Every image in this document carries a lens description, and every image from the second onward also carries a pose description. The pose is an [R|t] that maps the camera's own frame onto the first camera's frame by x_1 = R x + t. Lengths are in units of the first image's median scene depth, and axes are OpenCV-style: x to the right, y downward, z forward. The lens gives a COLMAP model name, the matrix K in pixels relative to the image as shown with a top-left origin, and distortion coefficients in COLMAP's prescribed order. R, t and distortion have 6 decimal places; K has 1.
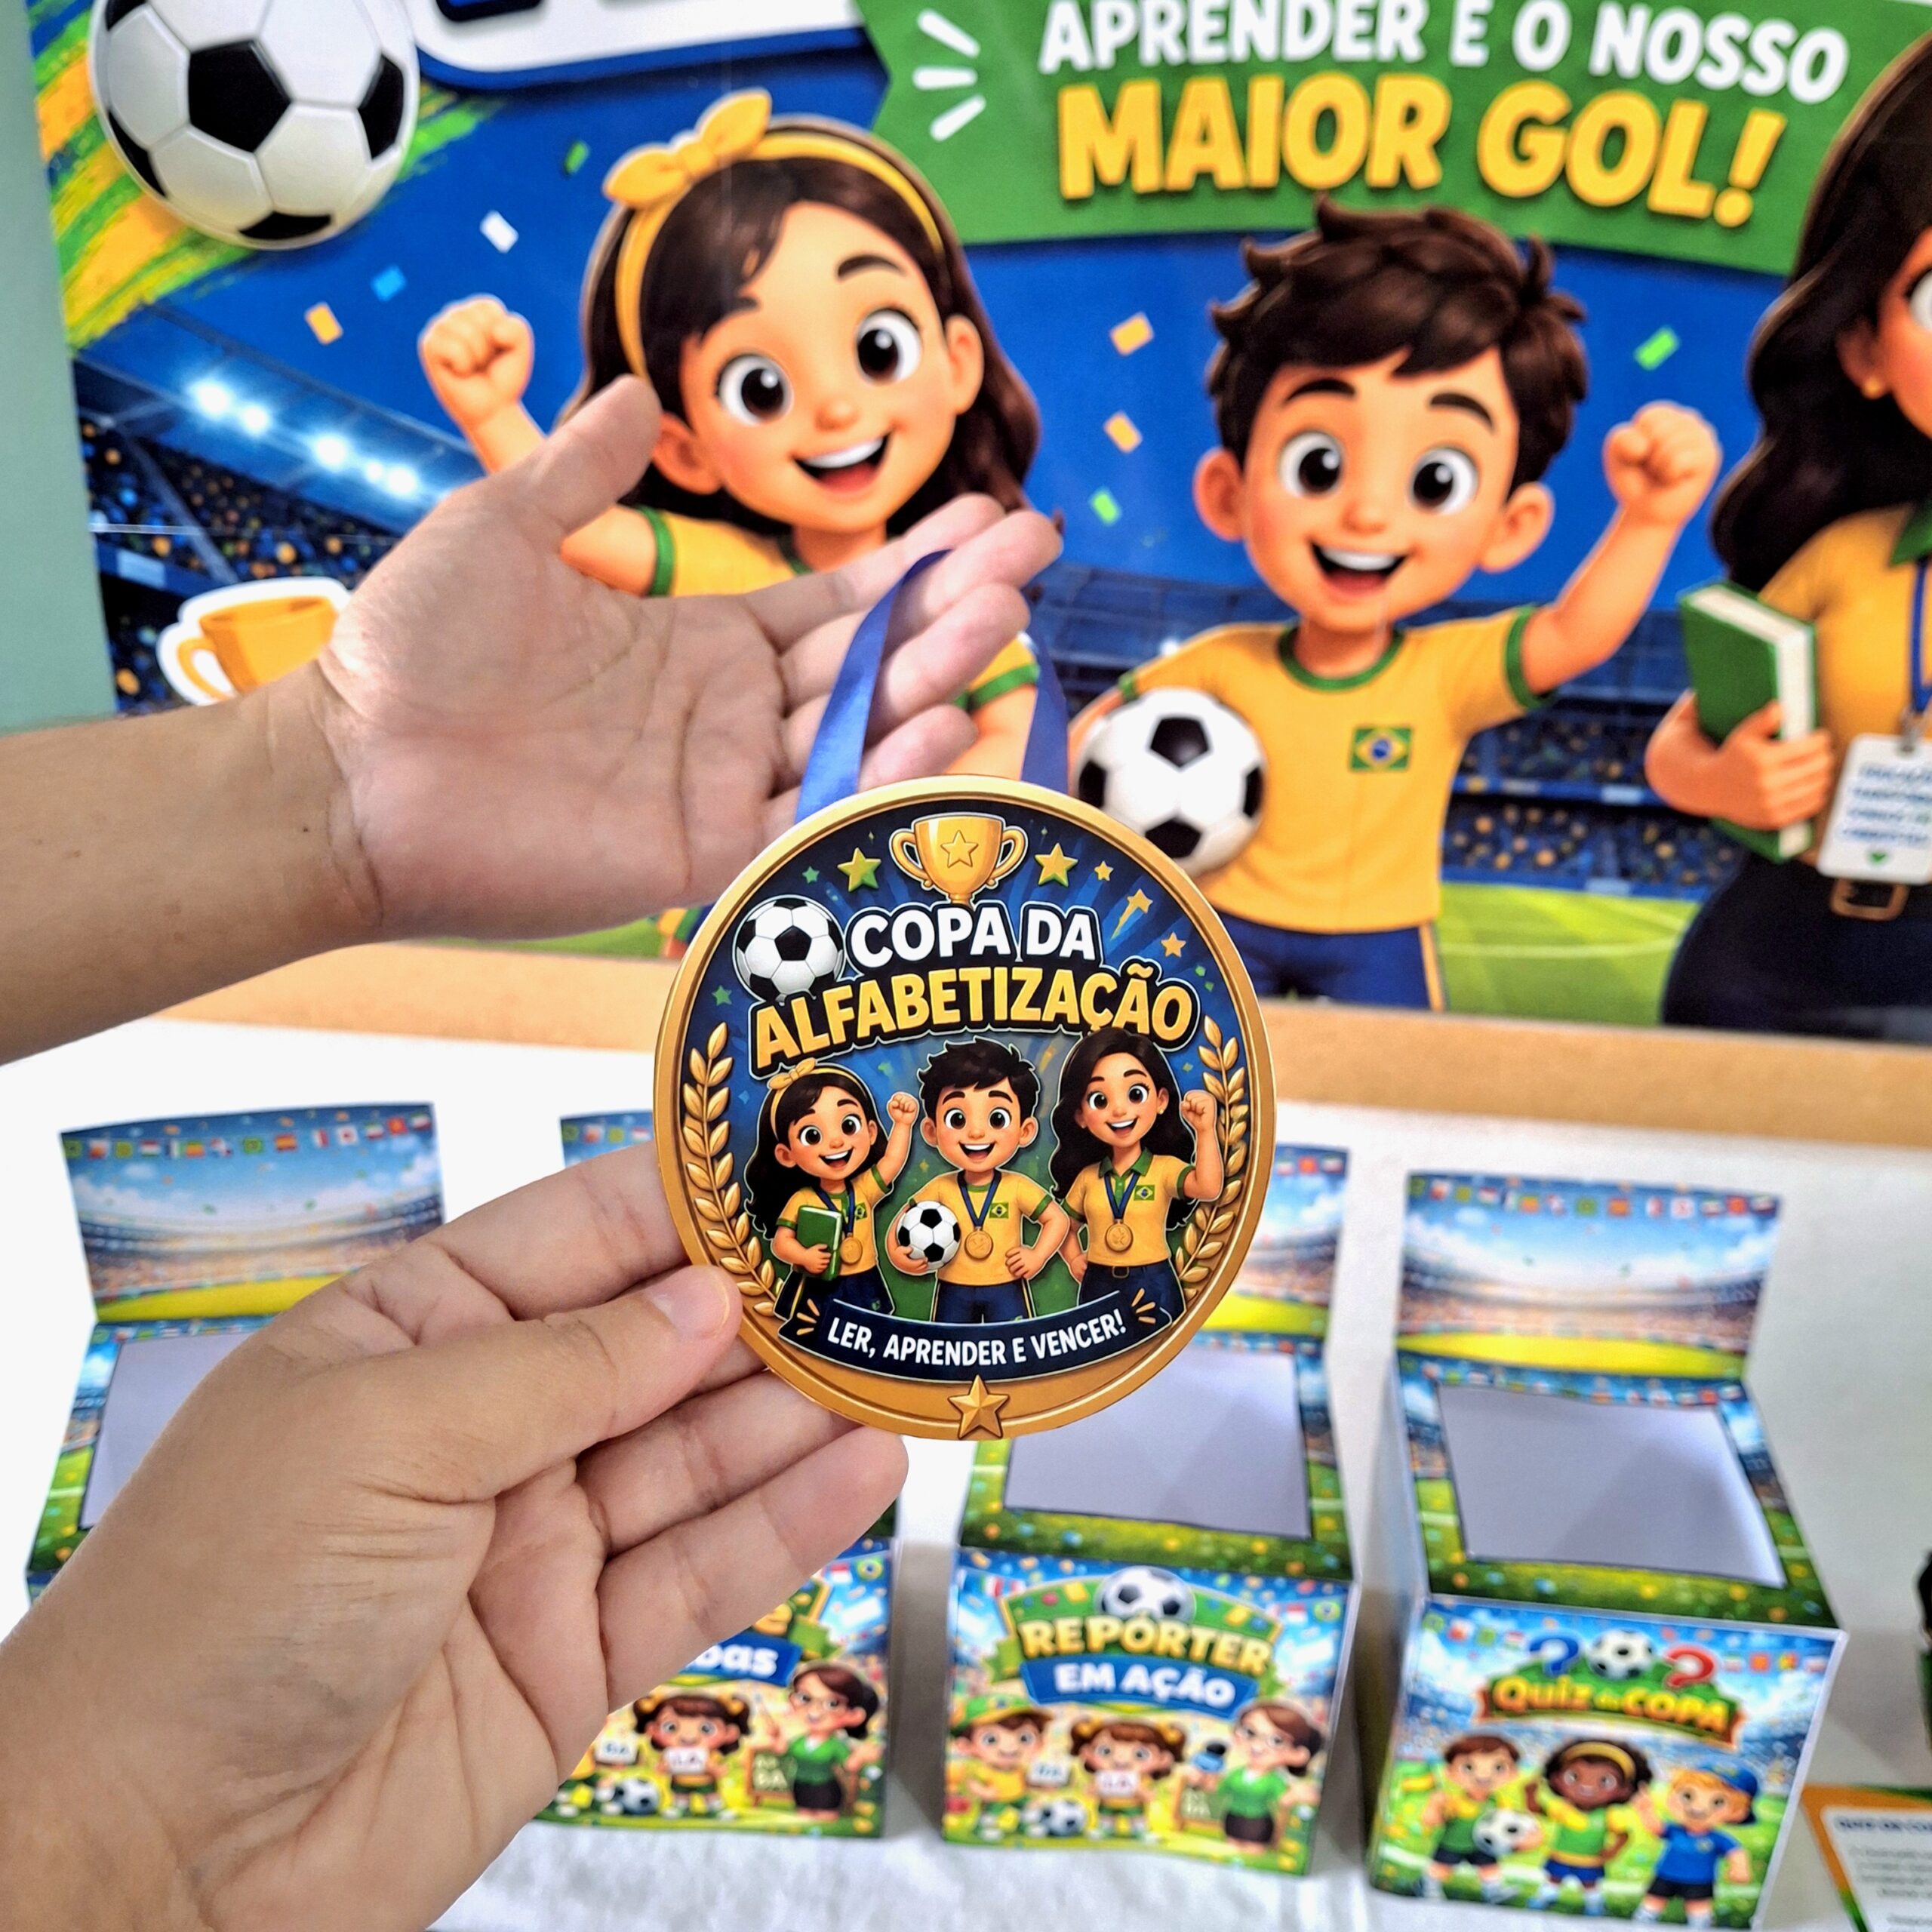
lens RADIAL K [[1884.5, 0, 938.8], [0, 1884.5, 938.9], [0, 0, 1]] dist [-0.041960, 0.000000]
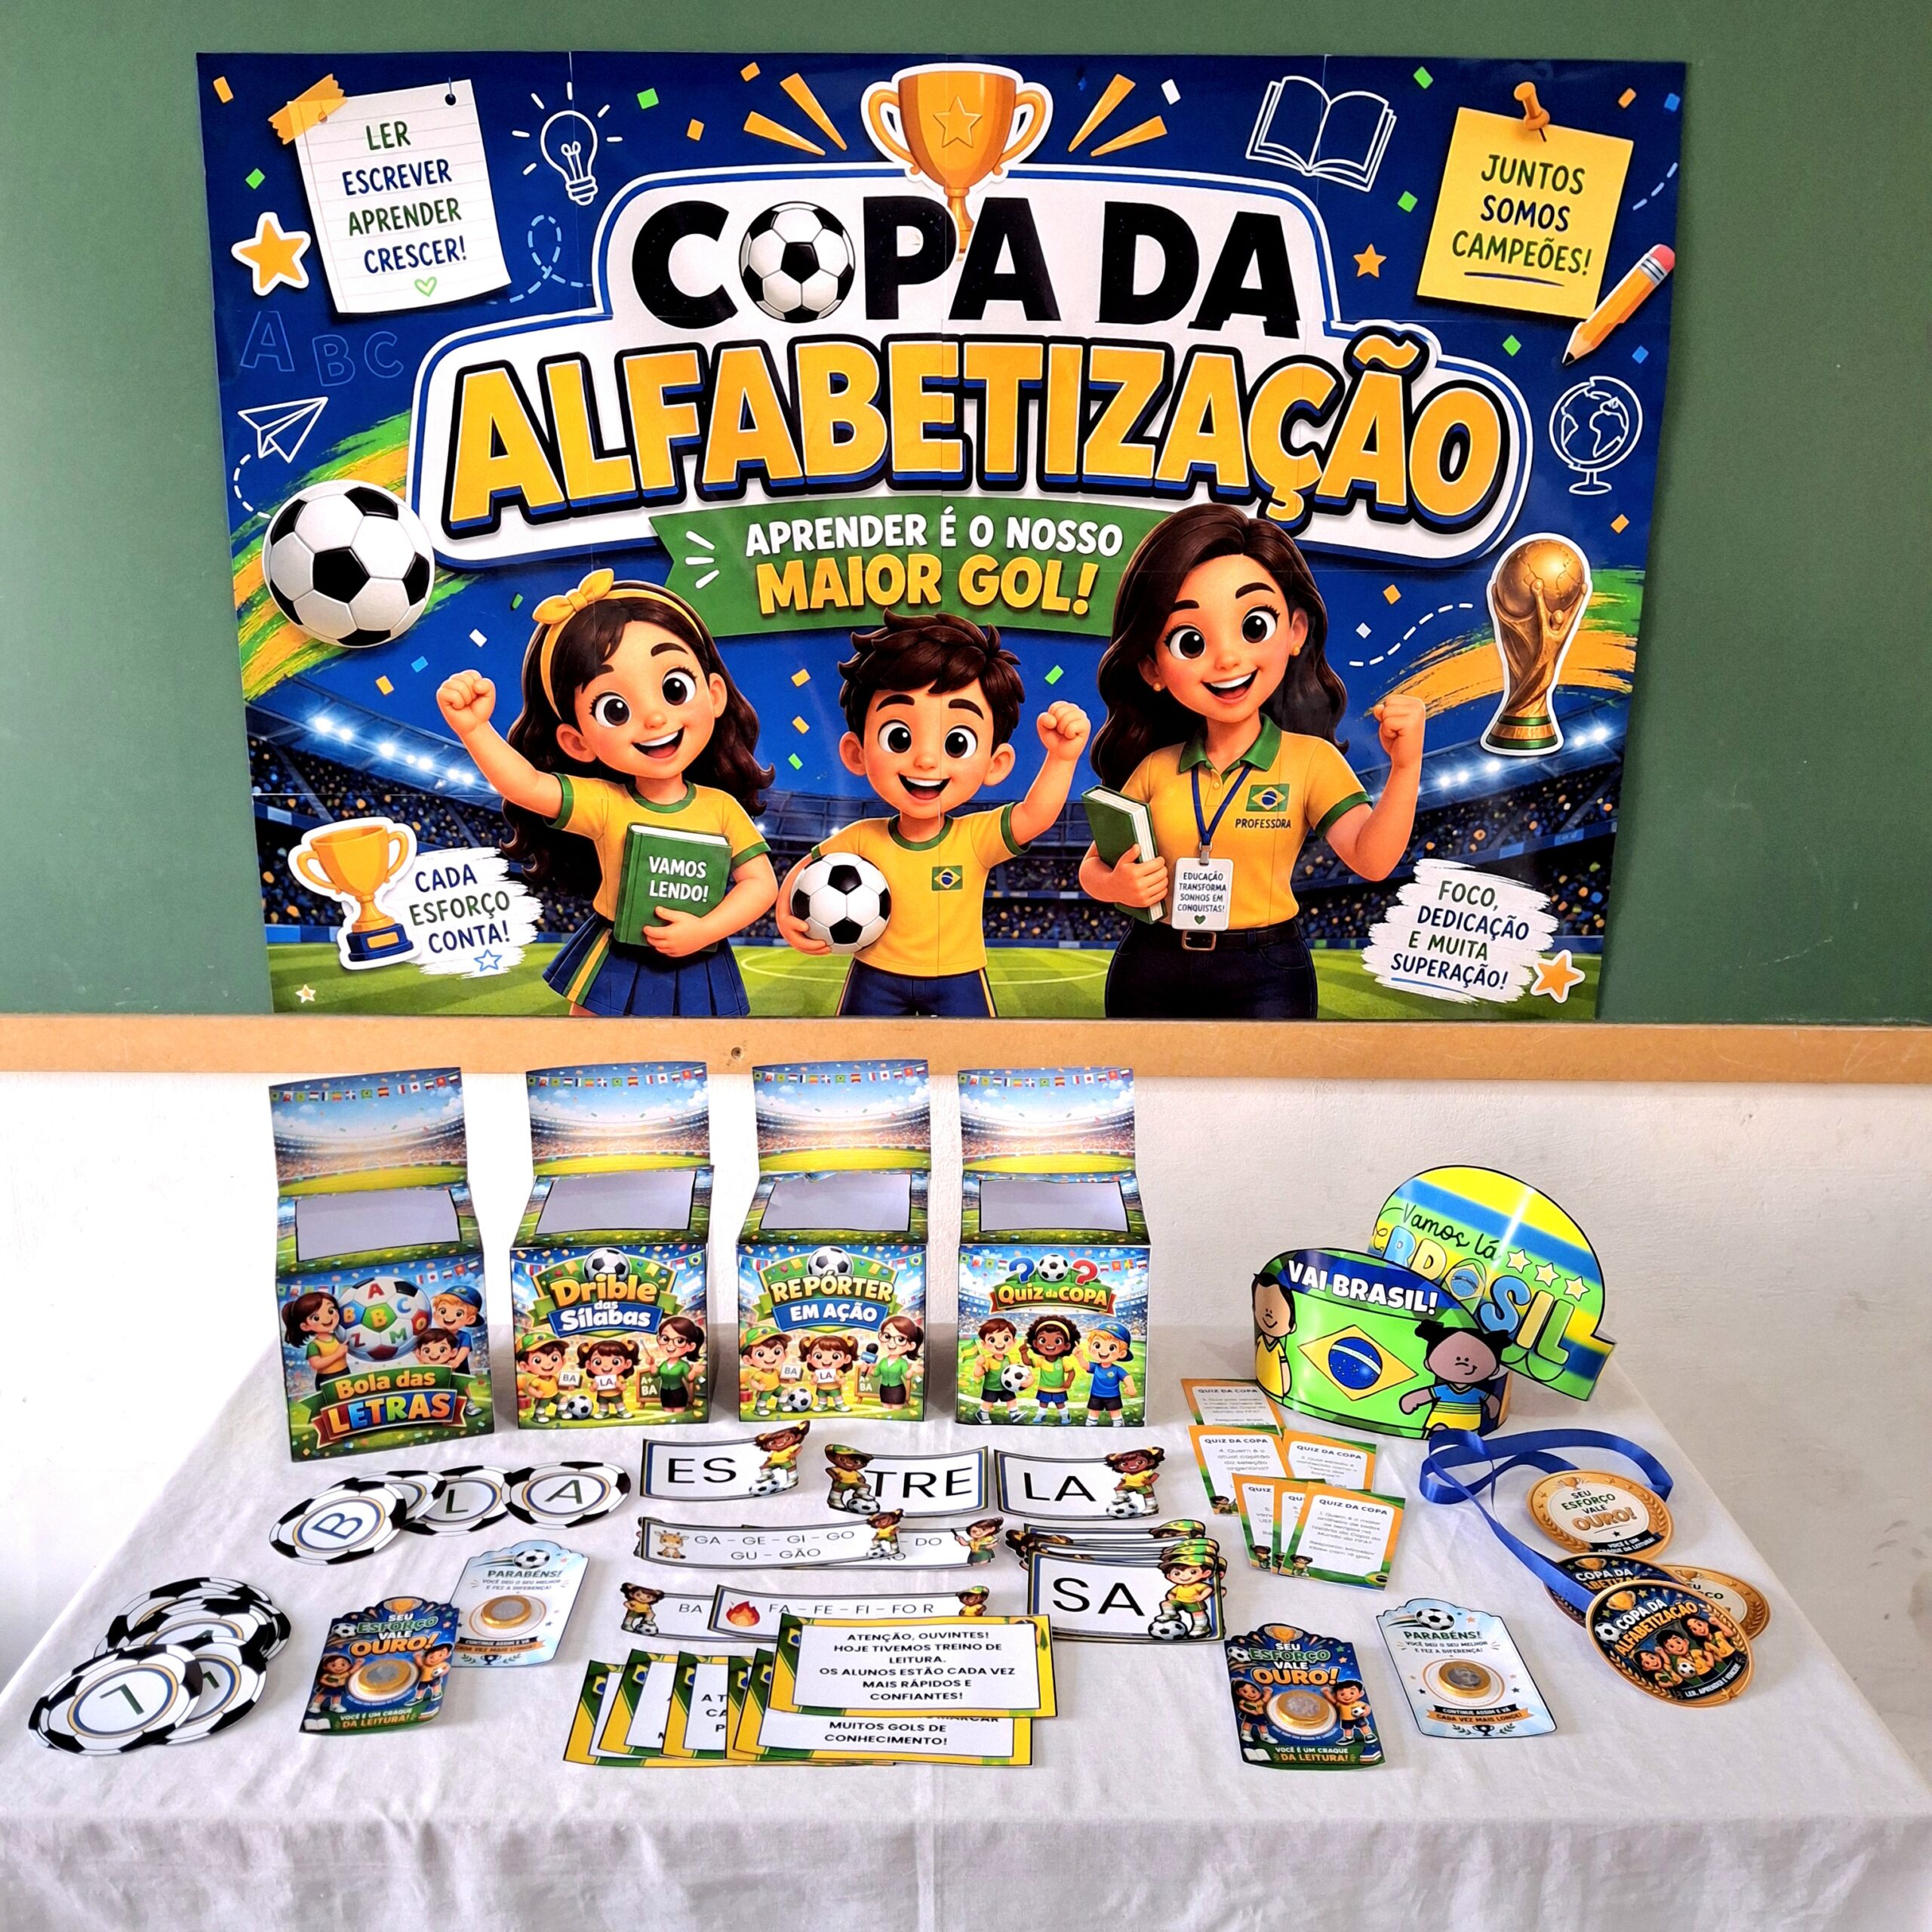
lens RADIAL K [[1842.7, 0, 972.9], [0, 1842.7, 958.6], [0, 0, 1]] dist [-0.020169, 0.000000]
pose [[0.992433, -0.049491, 0.112371, 0.052019], [0.066676, 0.985704, -0.154734, 0.321004], [-0.103106, 0.161055, 0.981545, -0.996436]]
